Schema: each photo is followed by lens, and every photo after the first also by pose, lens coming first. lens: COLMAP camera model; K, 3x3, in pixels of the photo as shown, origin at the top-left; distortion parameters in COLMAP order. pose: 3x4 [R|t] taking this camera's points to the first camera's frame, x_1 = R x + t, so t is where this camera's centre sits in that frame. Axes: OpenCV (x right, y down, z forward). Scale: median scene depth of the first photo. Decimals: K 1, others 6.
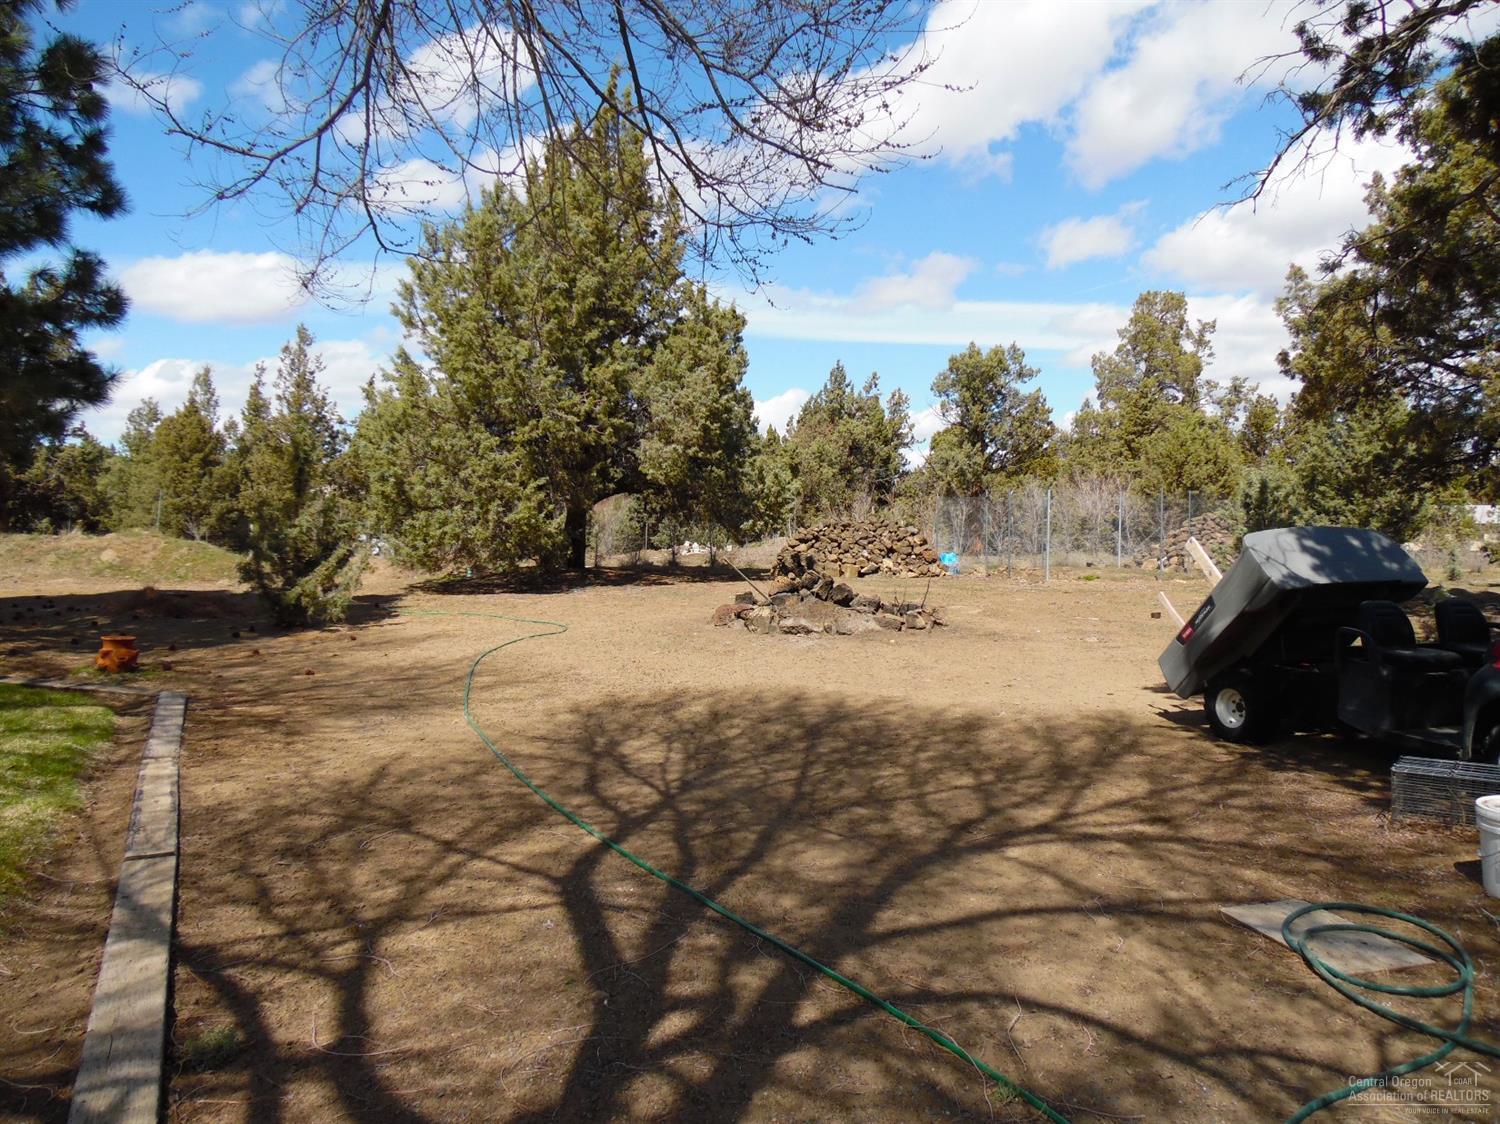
lens RADIAL K [[1130.8, 0, 751.9], [0, 1130.8, 549.0], [0, 0, 1]] dist [-0.027226, 0.065906]
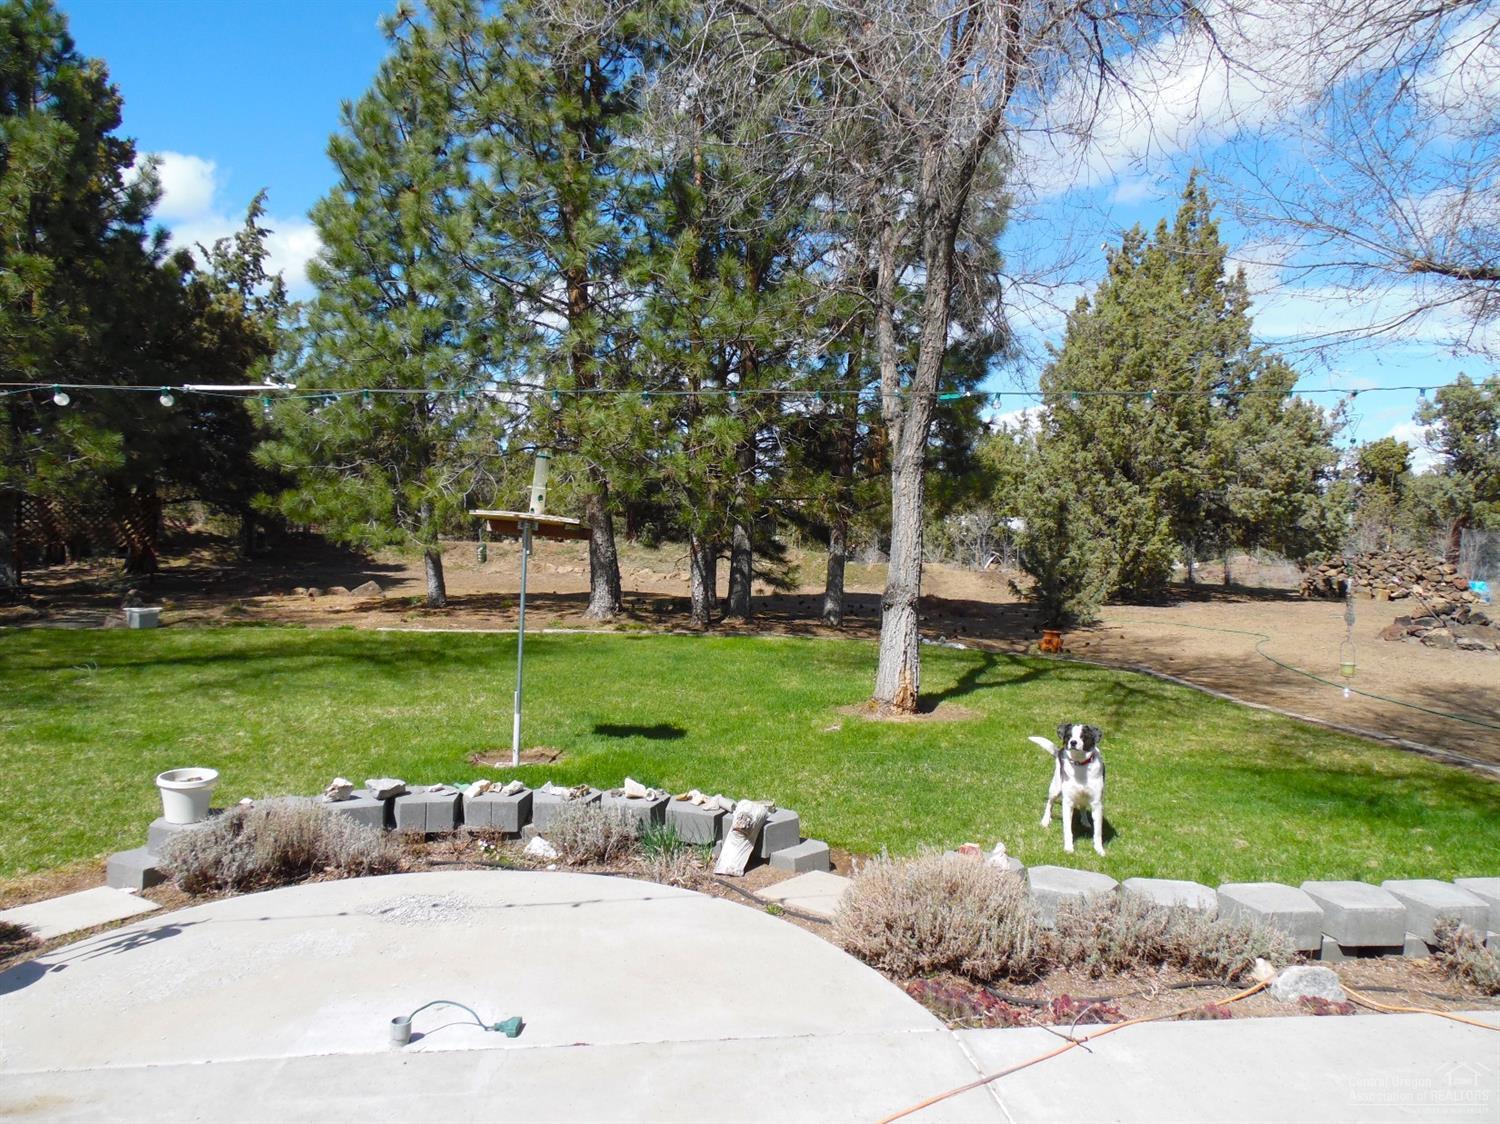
lens RADIAL K [[1130.8, 0, 751.9], [0, 1130.8, 549.0], [0, 0, 1]] dist [-0.027226, 0.065906]
pose [[0.958635, 0.026348, -0.283418, -0.195771], [-0.026797, 0.999638, 0.002293, -0.012079], [0.283376, 0.005396, 0.958994, -0.257341]]
